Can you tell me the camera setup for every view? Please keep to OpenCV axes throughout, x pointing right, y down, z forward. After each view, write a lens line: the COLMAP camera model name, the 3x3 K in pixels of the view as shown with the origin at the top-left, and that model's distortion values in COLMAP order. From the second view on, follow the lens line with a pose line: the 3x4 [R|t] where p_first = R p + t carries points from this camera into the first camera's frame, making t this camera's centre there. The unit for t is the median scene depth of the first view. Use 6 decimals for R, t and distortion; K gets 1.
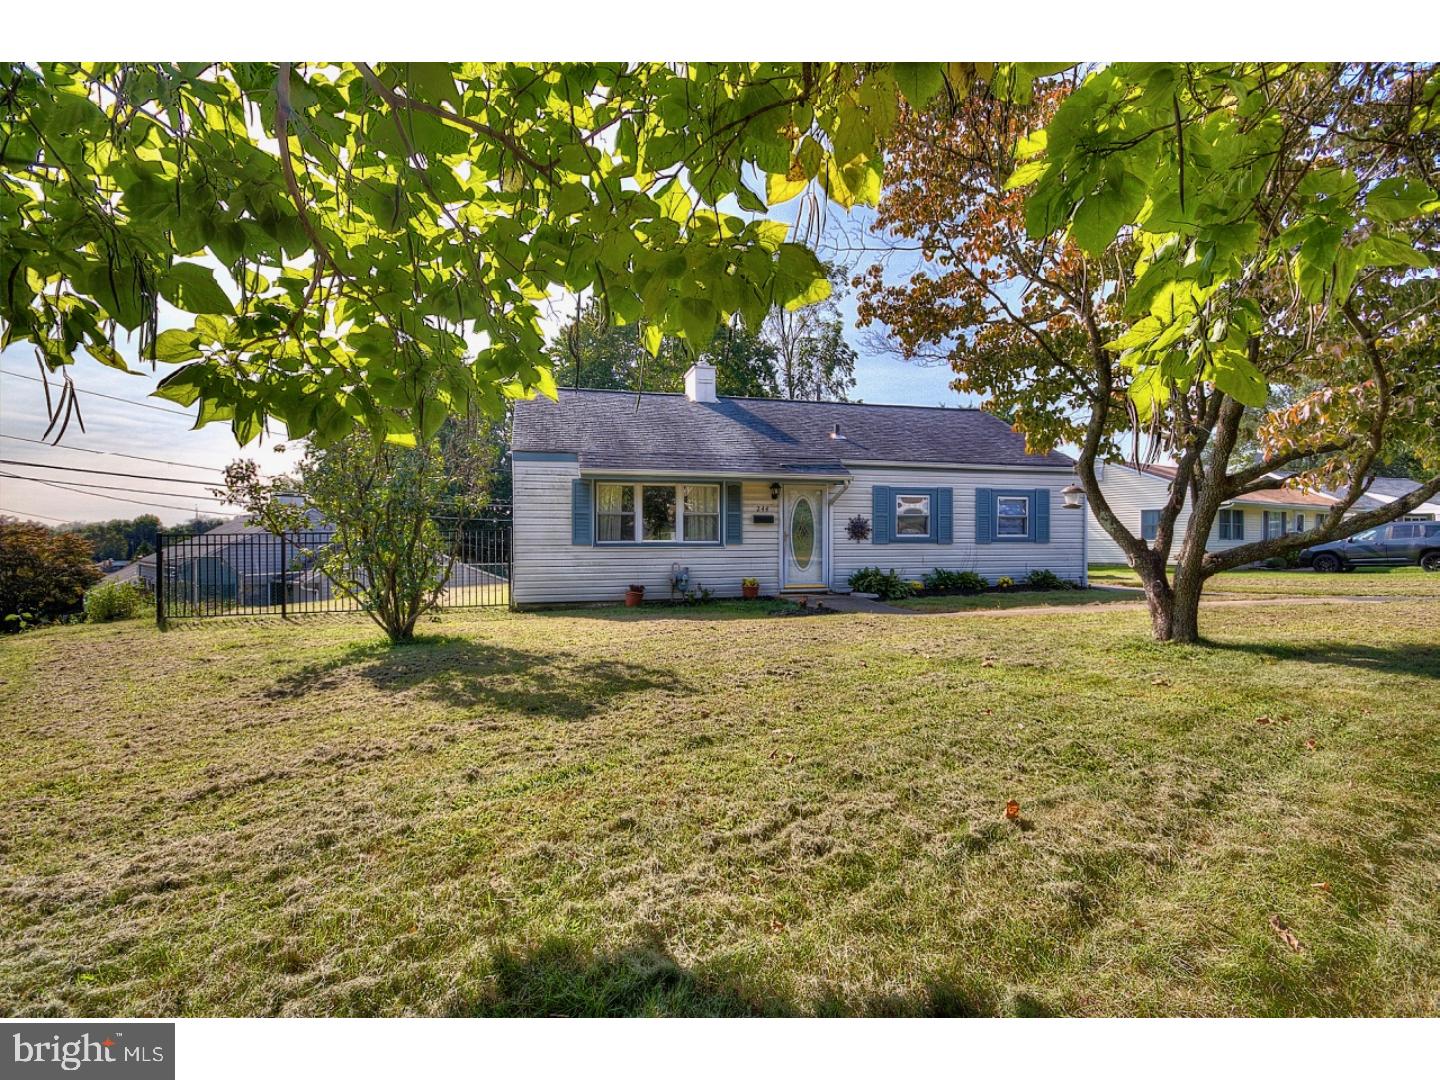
lens RADIAL K [[657.6, 0, 717.9], [0, 657.6, 537.7], [0, 0, 1]] dist [0.000397, 0.000009]
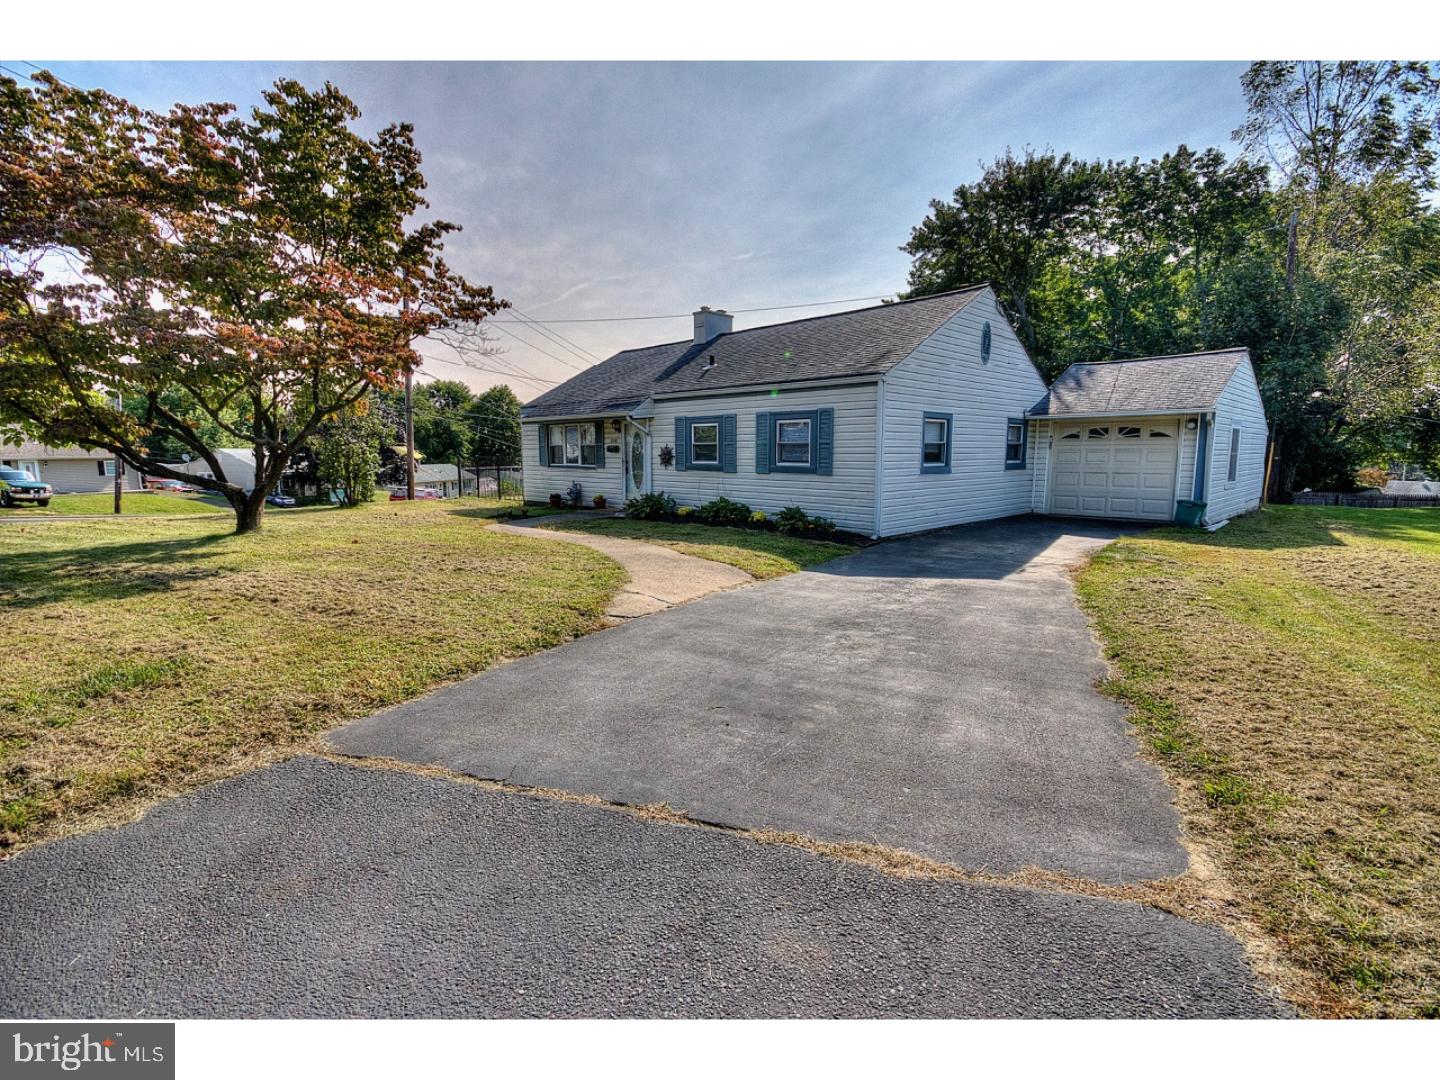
lens RADIAL K [[657.6, 0, 720.3], [0, 657.6, 537.9], [0, 0, 1]] dist [0.000397, 0.000009]
pose [[0.508708, 0.111051, -0.853747, 1.225945], [-0.008743, 0.992261, 0.123859, -0.015477], [0.860895, -0.055544, 0.505742, 0.502554]]
